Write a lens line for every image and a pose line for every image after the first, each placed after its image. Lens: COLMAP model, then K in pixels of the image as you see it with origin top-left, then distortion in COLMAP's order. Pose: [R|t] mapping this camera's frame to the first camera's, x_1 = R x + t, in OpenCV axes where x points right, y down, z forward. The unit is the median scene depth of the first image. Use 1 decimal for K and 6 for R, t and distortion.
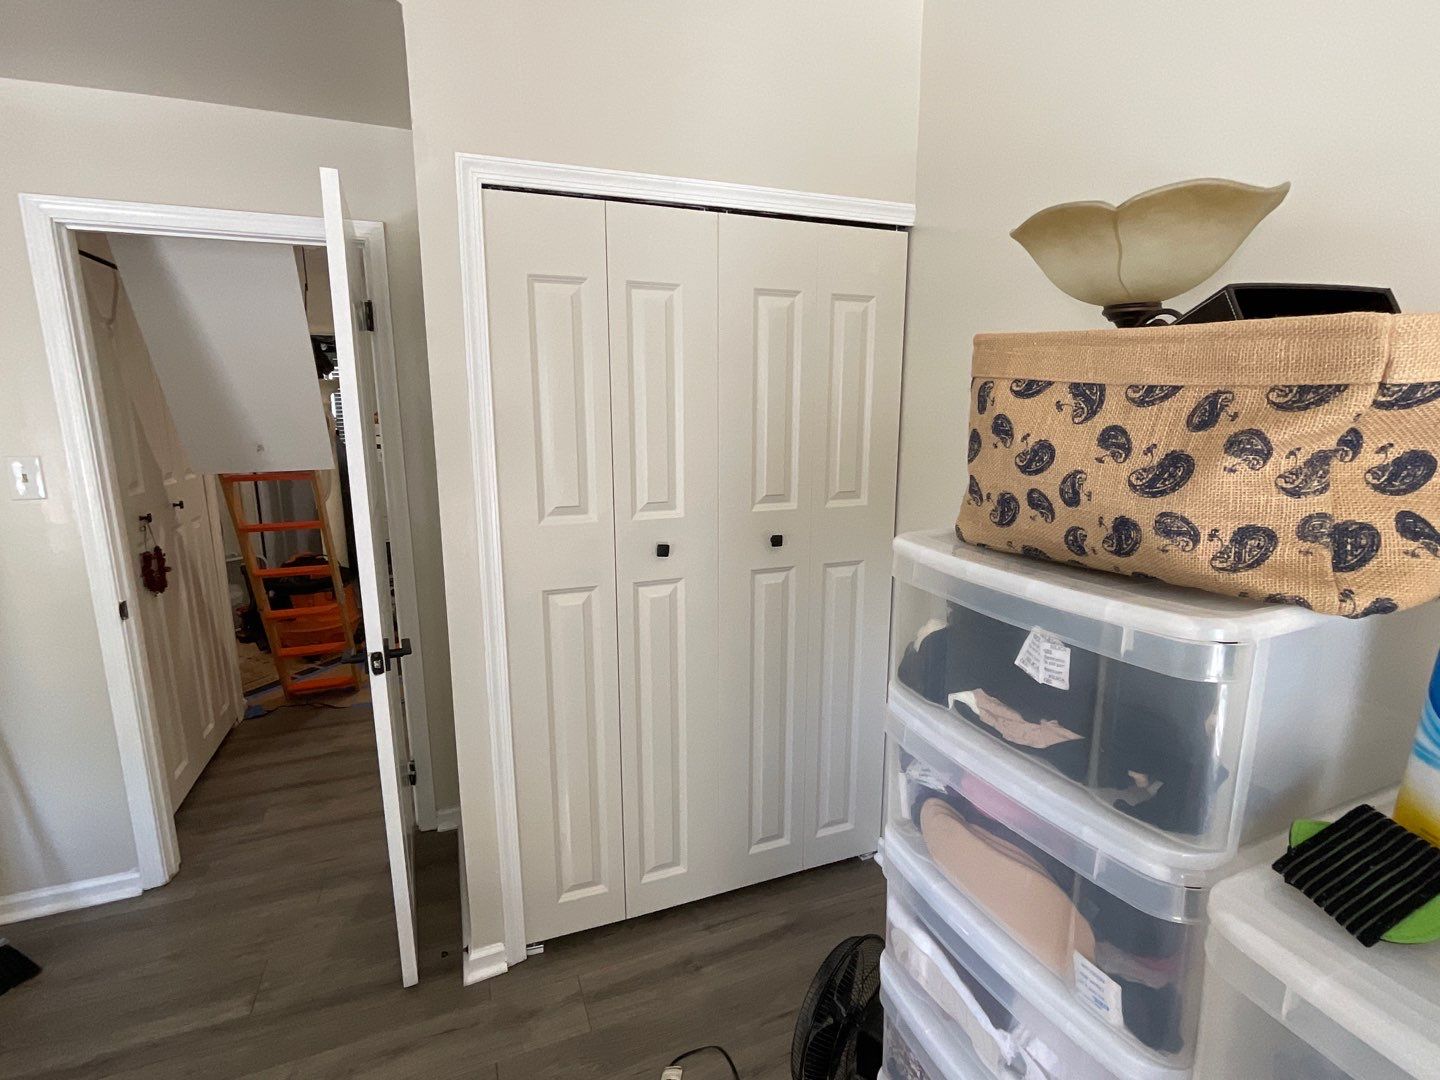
lens RADIAL K [[719.6, 0, 722.1], [0, 719.6, 539.9], [0, 0, 1]] dist [-0.007488, -0.001131]
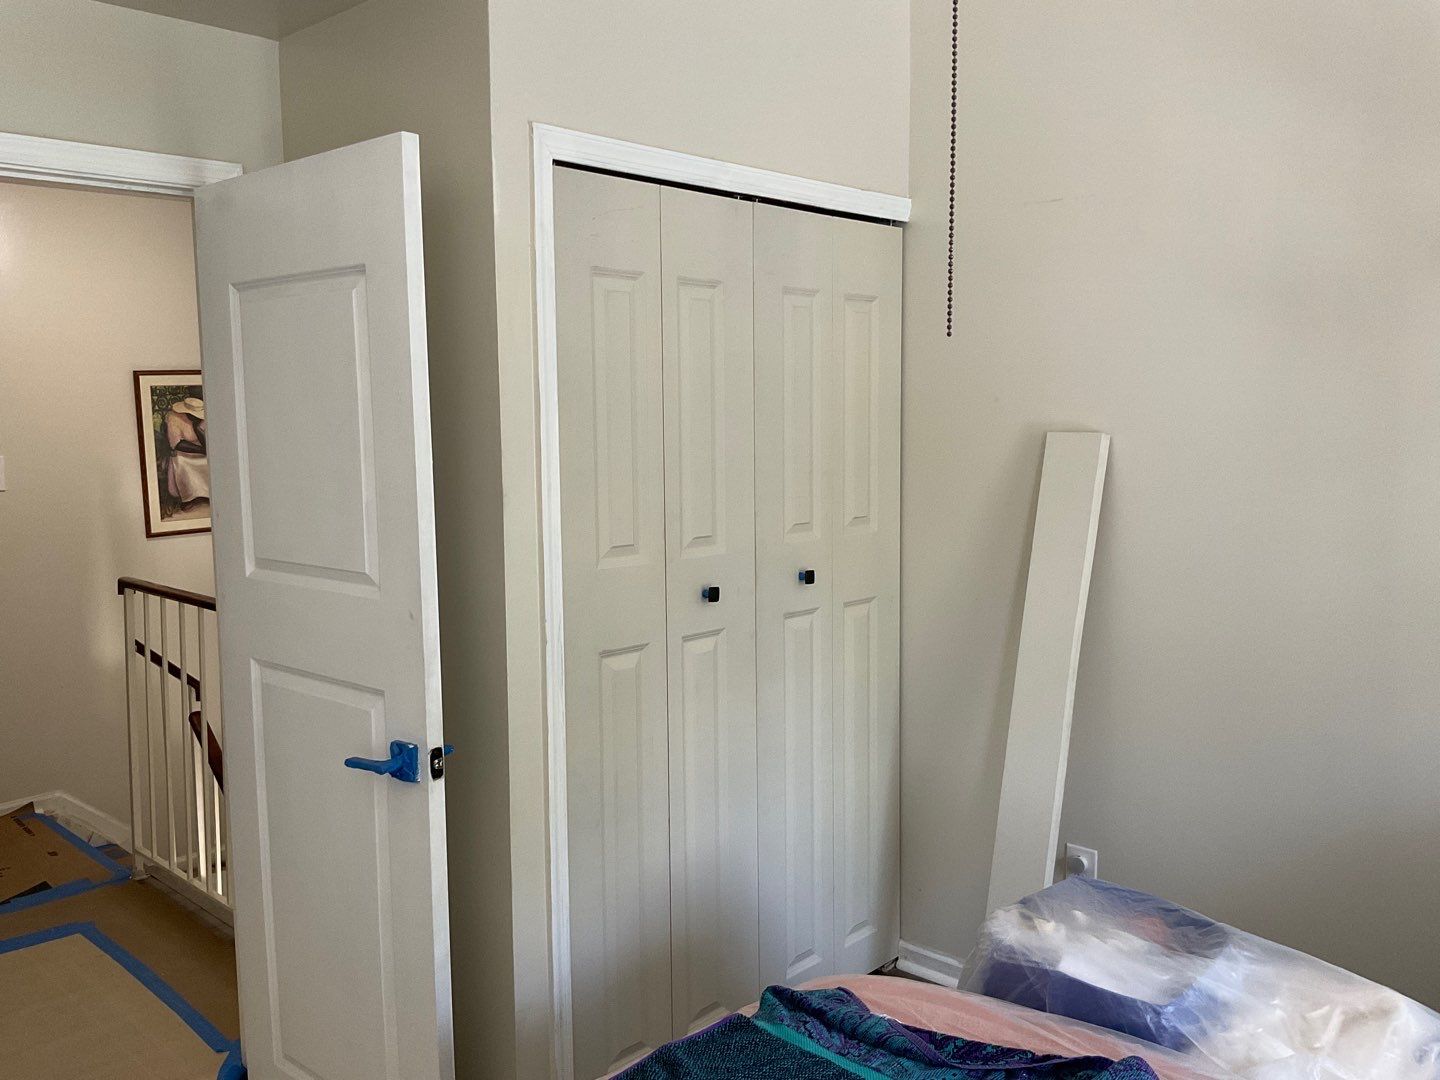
lens RADIAL K [[1212.0, 0, 717.9], [0, 1212.0, 536.9], [0, 0, 1]] dist [0.060779, -0.117644]
pose [[0.903798, -0.054156, 0.424519, -0.656283], [0.093764, 0.992918, -0.072955, 0.051232], [-0.417562, 0.105741, 0.902475, -0.261509]]
